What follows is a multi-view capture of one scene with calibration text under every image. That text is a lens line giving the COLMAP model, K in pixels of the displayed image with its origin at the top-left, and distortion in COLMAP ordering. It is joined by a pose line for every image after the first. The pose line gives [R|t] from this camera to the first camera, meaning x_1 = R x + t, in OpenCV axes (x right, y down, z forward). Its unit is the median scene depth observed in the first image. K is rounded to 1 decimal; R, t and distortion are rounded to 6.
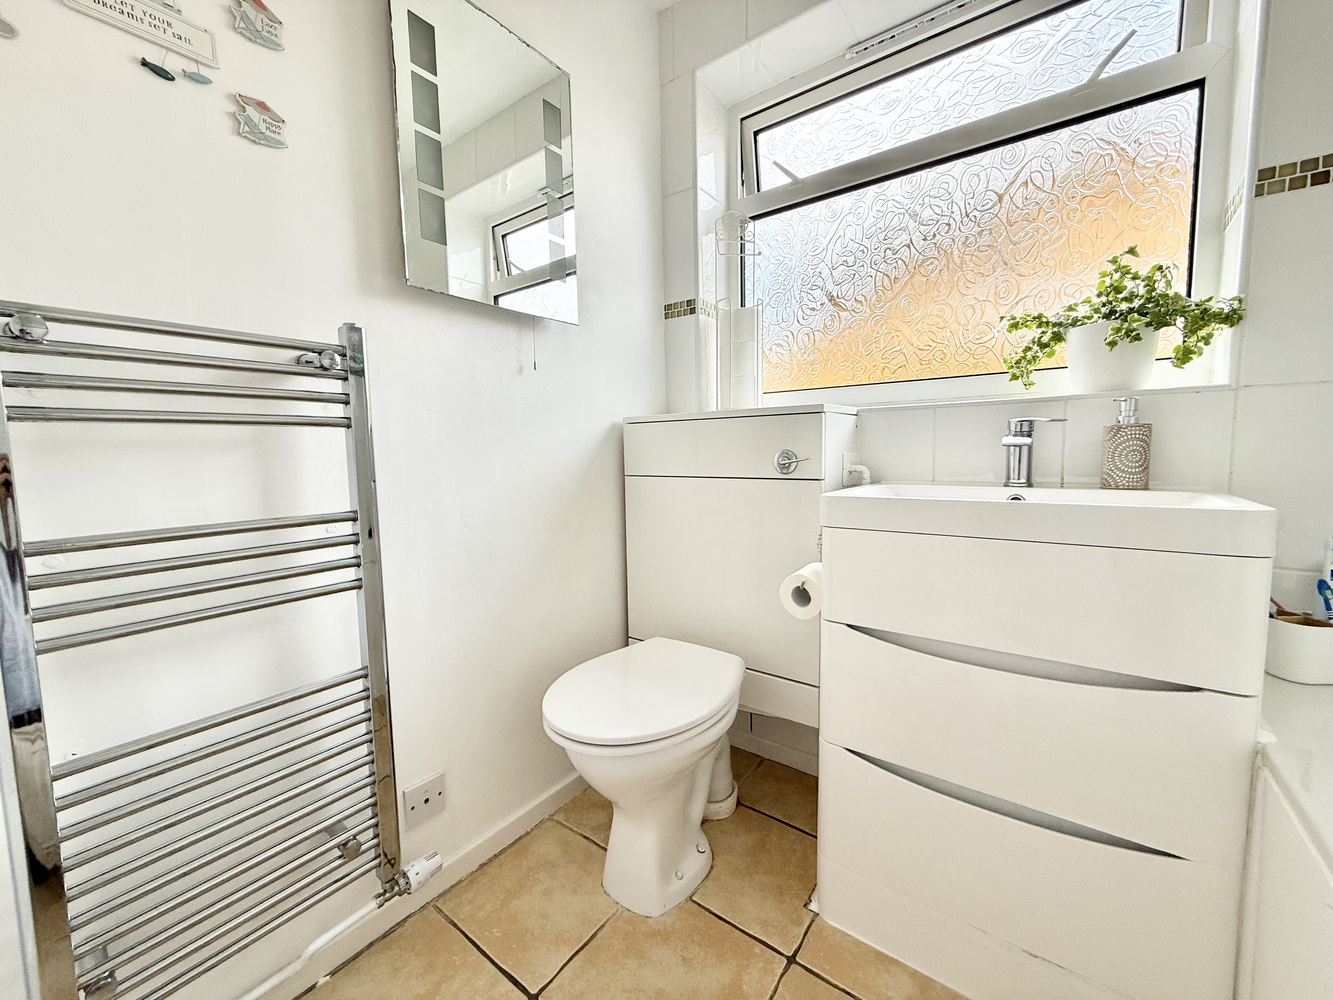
lens RADIAL K [[530.8, 0, 664.4], [0, 530.8, 497.8], [0, 0, 1]] dist [-0.003727, 0.000652]
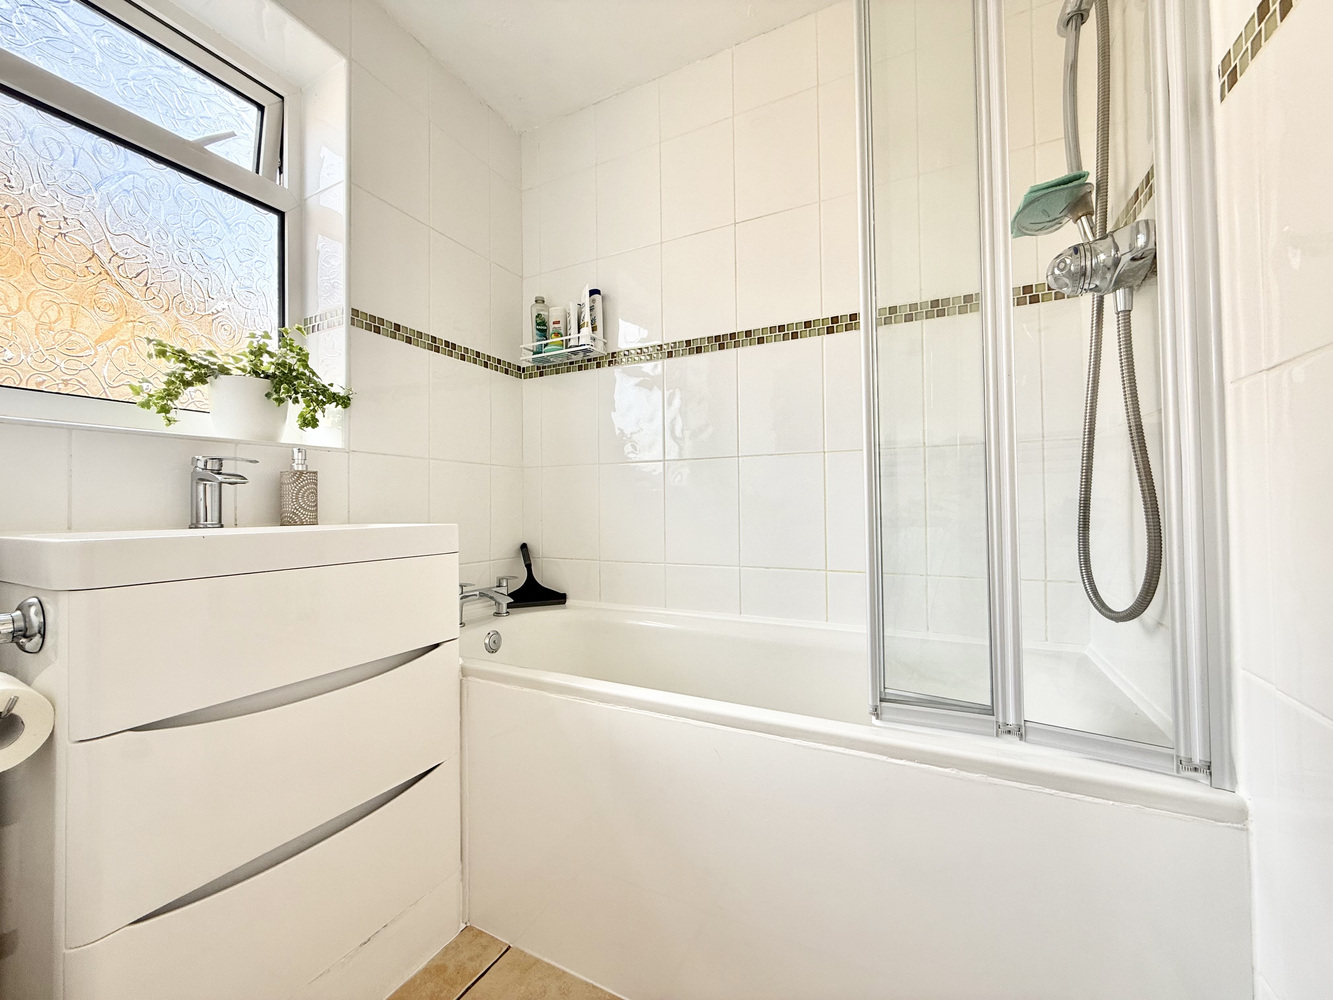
lens RADIAL K [[530.8, 0, 663.9], [0, 530.8, 499.2], [0, 0, 1]] dist [-0.003727, 0.000652]
pose [[-0.182590, 0.033481, 0.982619, -0.400874], [0.098043, 0.995059, -0.015686, 0.021024], [-0.978288, 0.093475, -0.184971, 0.387313]]
